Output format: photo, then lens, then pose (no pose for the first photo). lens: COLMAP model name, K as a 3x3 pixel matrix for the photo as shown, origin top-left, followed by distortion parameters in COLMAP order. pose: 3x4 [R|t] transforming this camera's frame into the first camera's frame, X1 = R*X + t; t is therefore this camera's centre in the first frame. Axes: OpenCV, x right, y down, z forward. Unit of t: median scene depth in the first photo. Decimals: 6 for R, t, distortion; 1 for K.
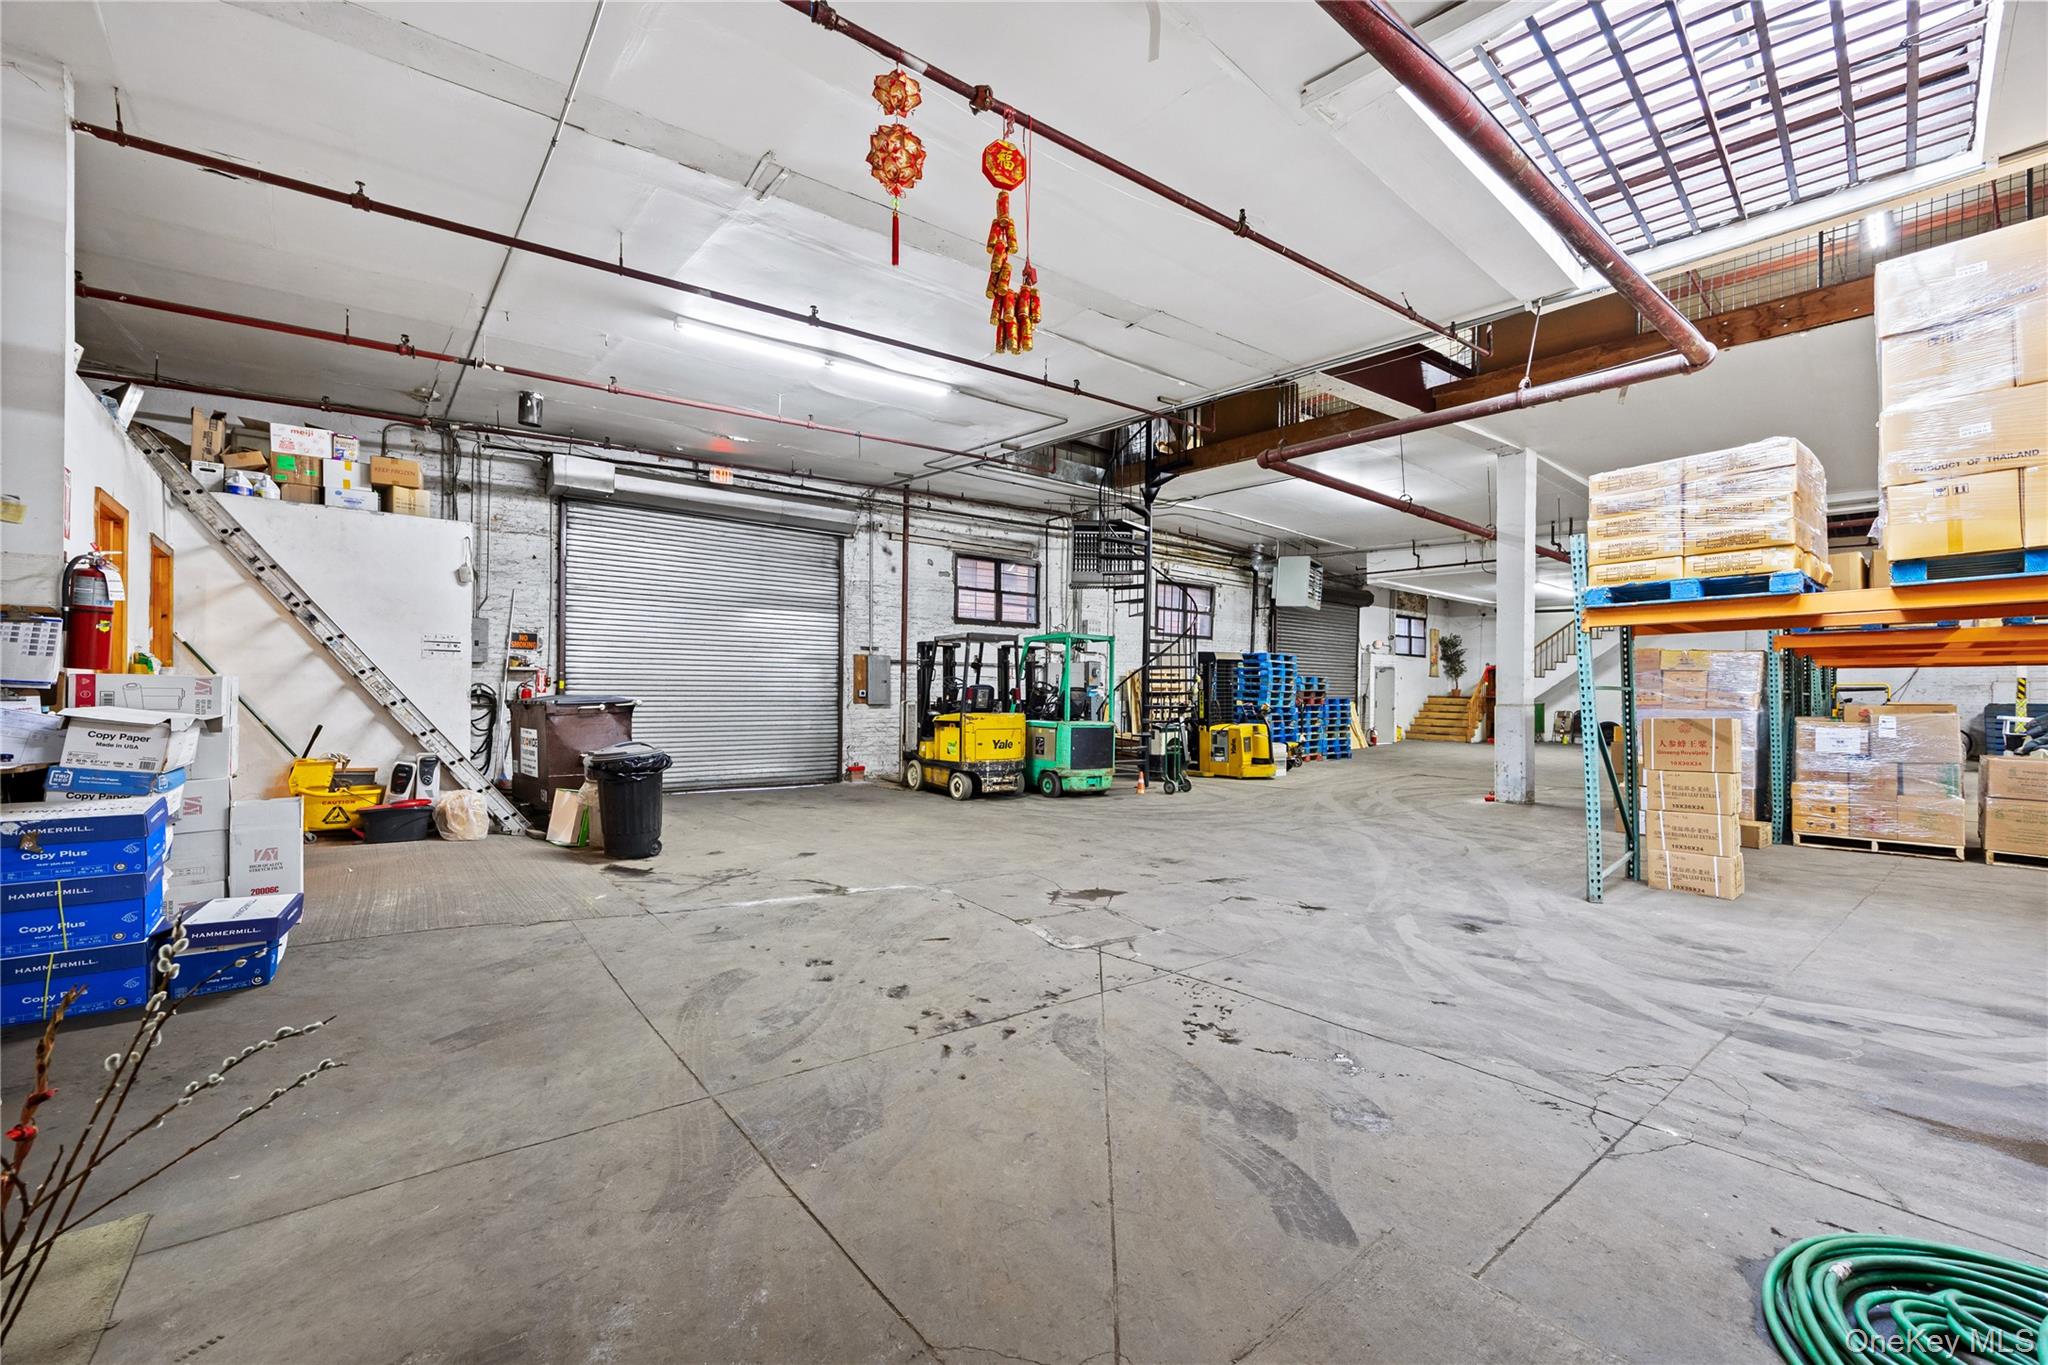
lens RADIAL K [[796.9, 0, 1026.1], [0, 796.9, 688.9], [0, 0, 1]] dist [-0.003212, 0.000289]
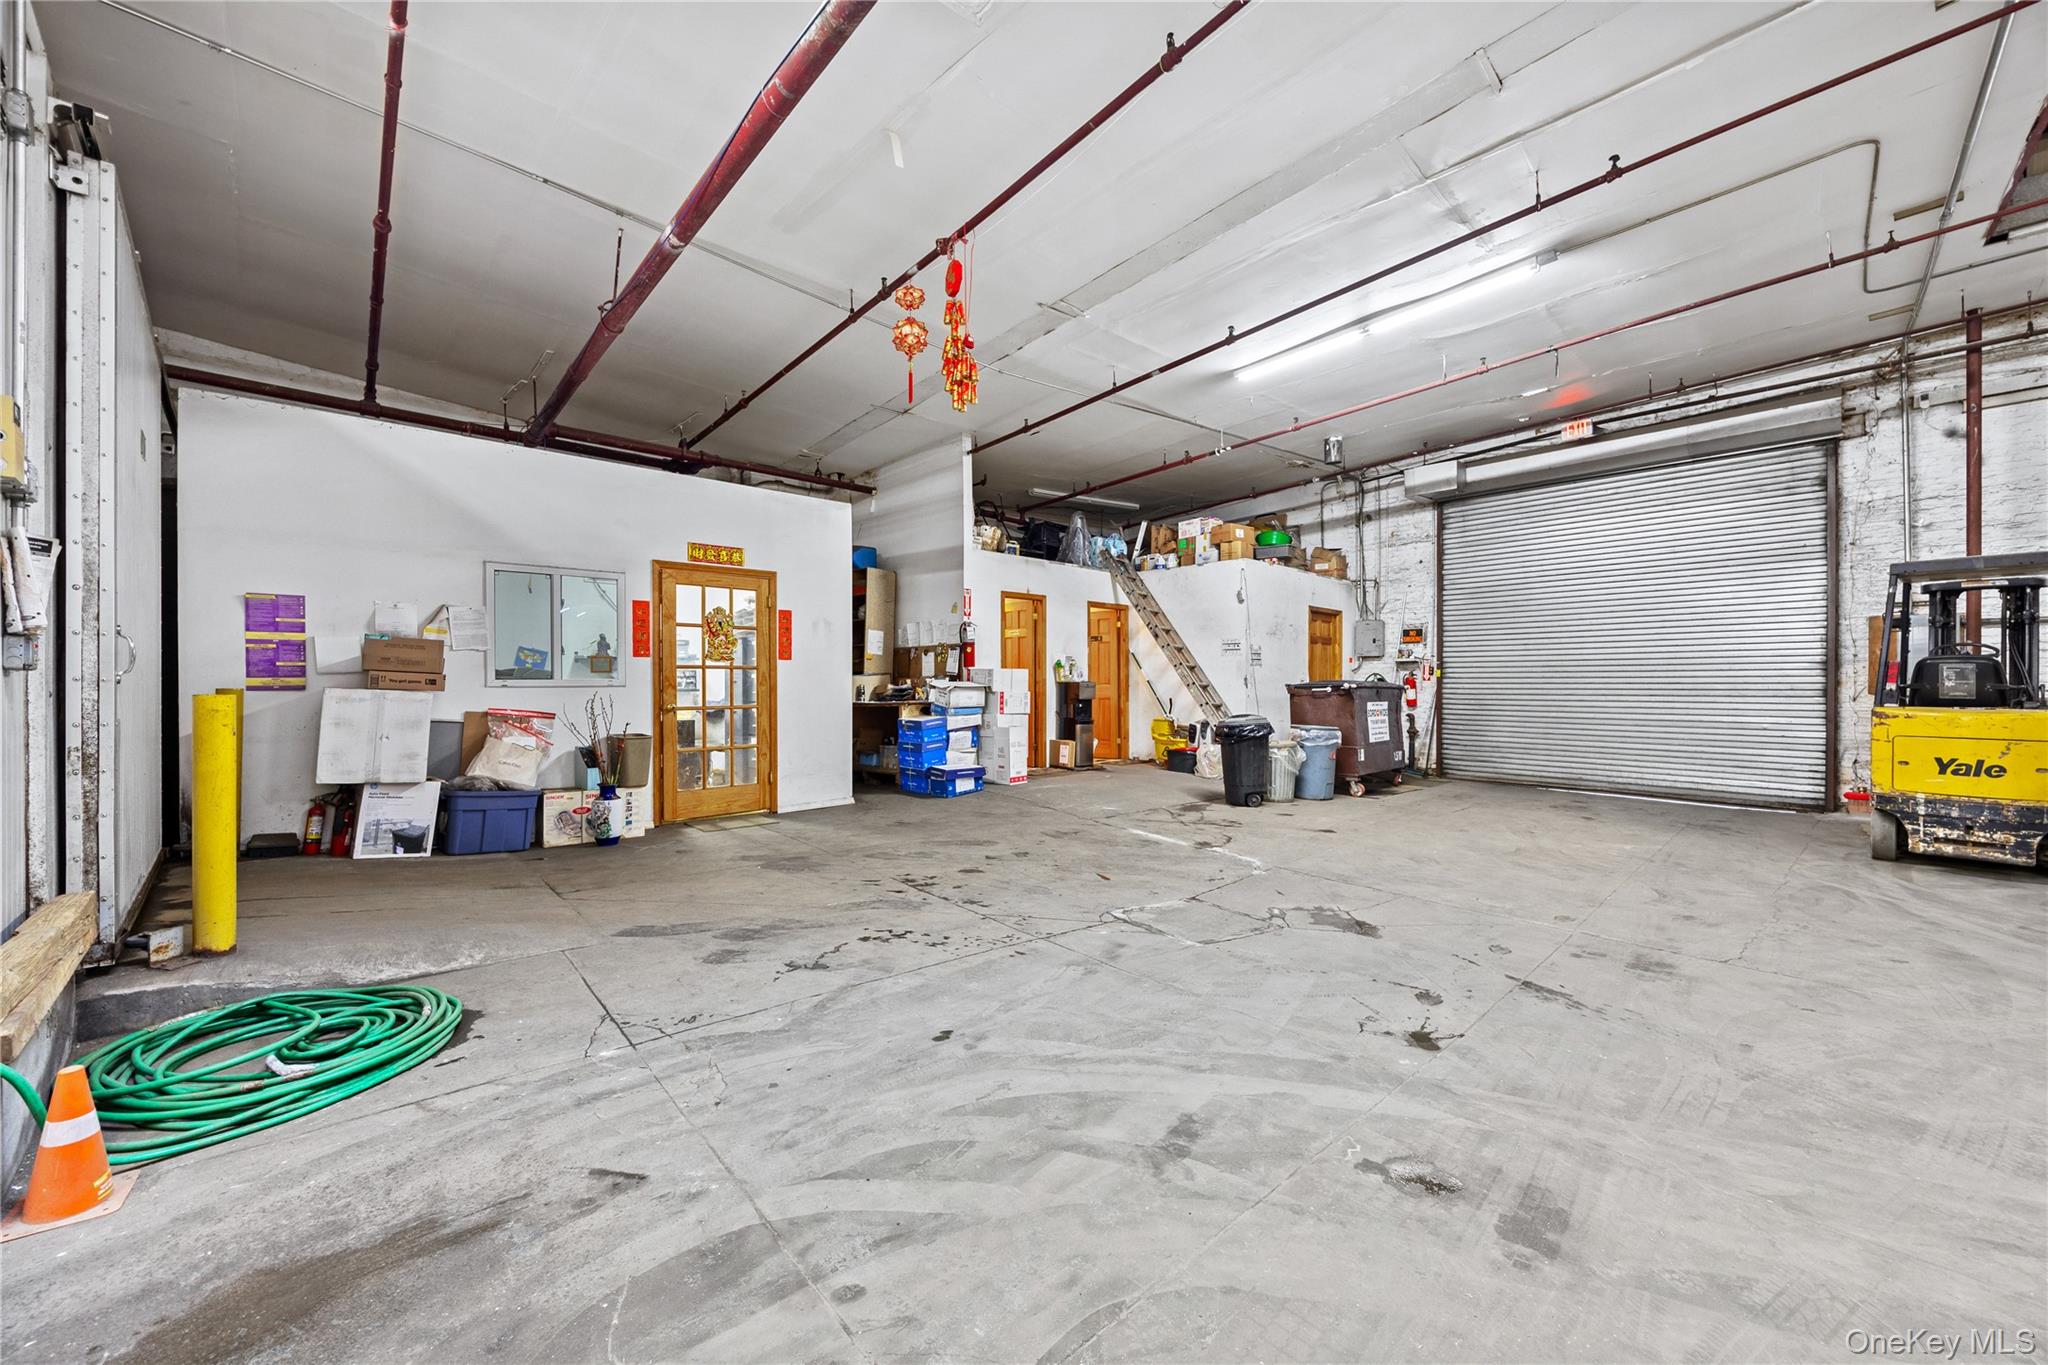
lens RADIAL K [[796.9, 0, 1029.8], [0, 796.9, 678.9], [0, 0, 1]] dist [-0.003212, 0.000289]
pose [[0.052637, -0.018296, -0.998446, 1.075230], [0.001607, 0.999832, -0.018237, 0.047050], [0.998612, -0.000645, 0.052657, 0.850946]]
